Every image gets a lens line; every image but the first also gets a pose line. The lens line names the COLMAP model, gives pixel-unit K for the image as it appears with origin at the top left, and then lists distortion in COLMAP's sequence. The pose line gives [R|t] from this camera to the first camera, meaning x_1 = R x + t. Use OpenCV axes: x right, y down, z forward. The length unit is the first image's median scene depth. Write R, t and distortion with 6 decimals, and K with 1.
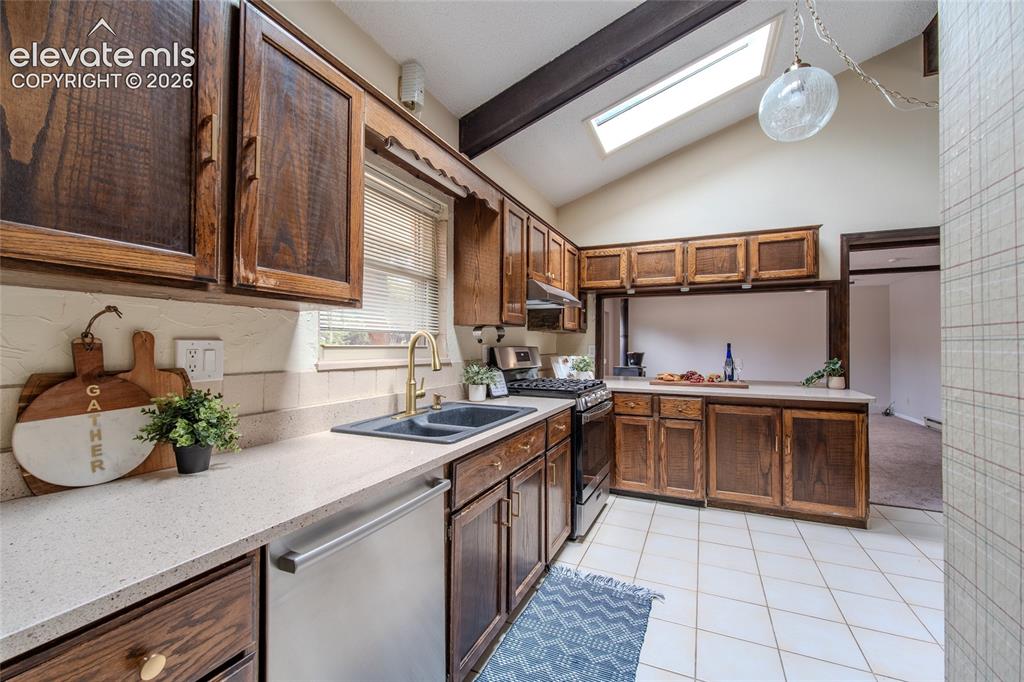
lens RADIAL K [[418.1, 0, 512.0], [0, 418.1, 341.0], [0, 0, 1]] dist [-0.000229, 0.000447]
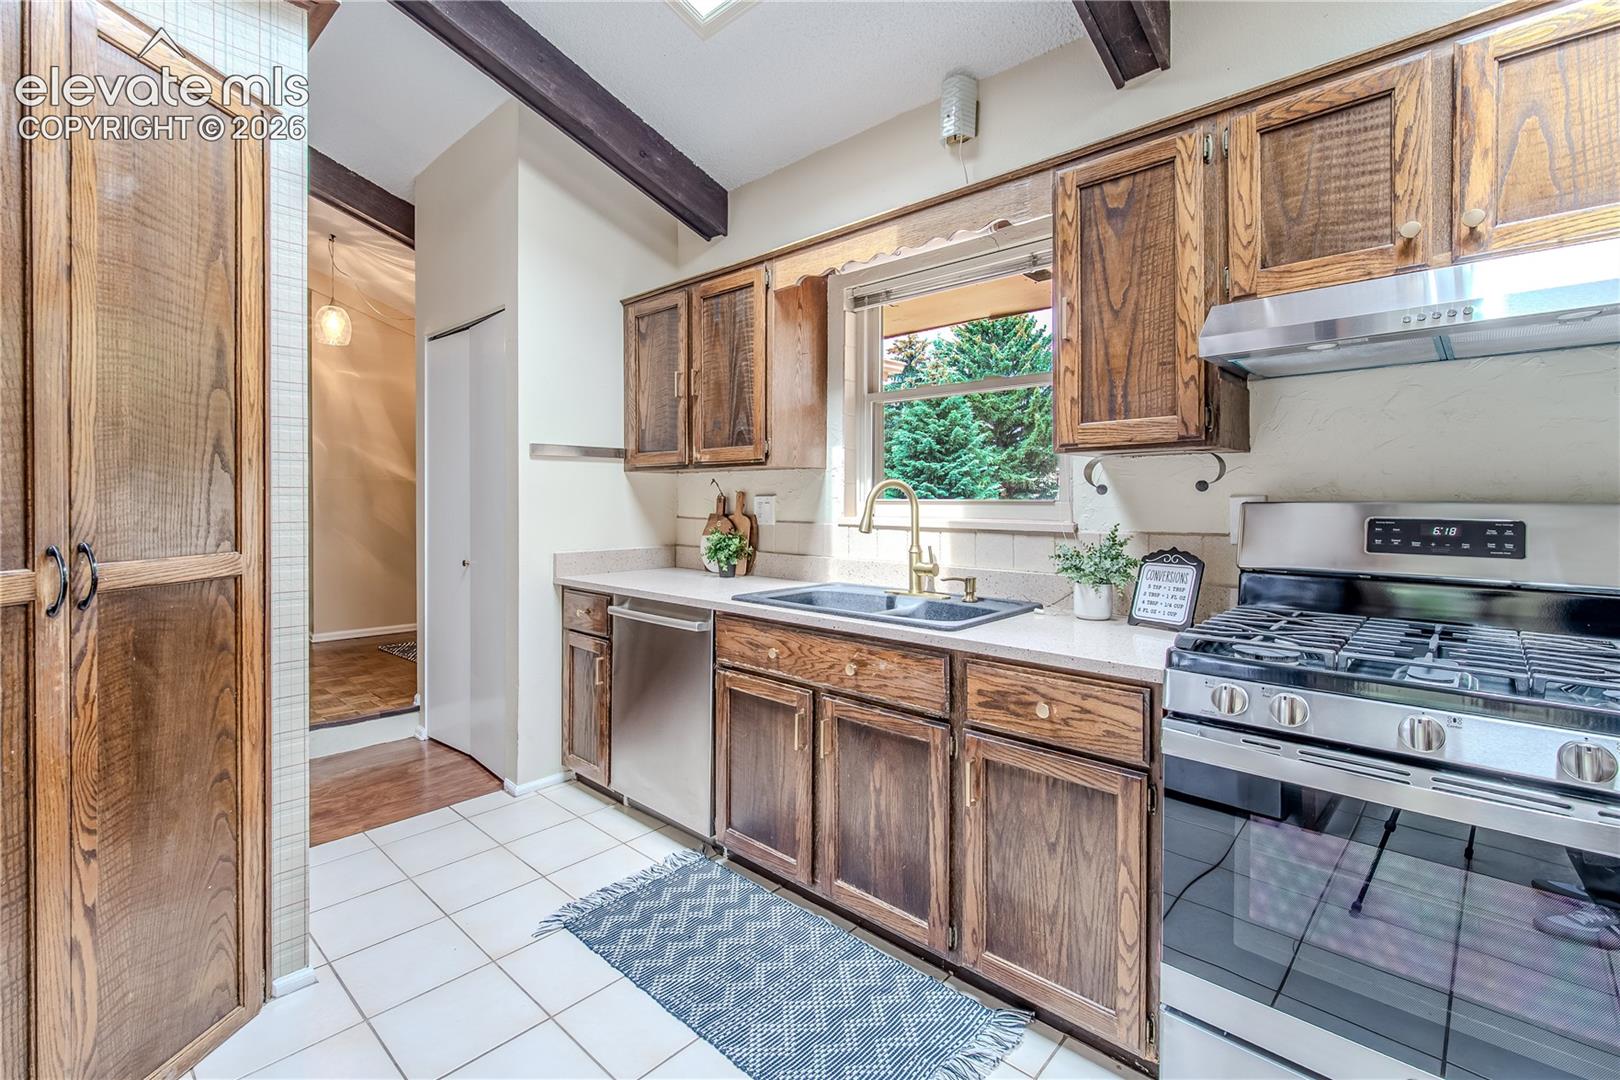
lens RADIAL K [[711.6, 0, 811.1], [0, 711.6, 495.0], [0, 0, 1]] dist [-0.021896, 0.000230]
pose [[-0.294777, -0.006778, -0.955542, 1.153461], [0.013006, 0.999854, -0.011105, 0.016718], [0.955478, -0.015701, -0.294646, 1.389773]]
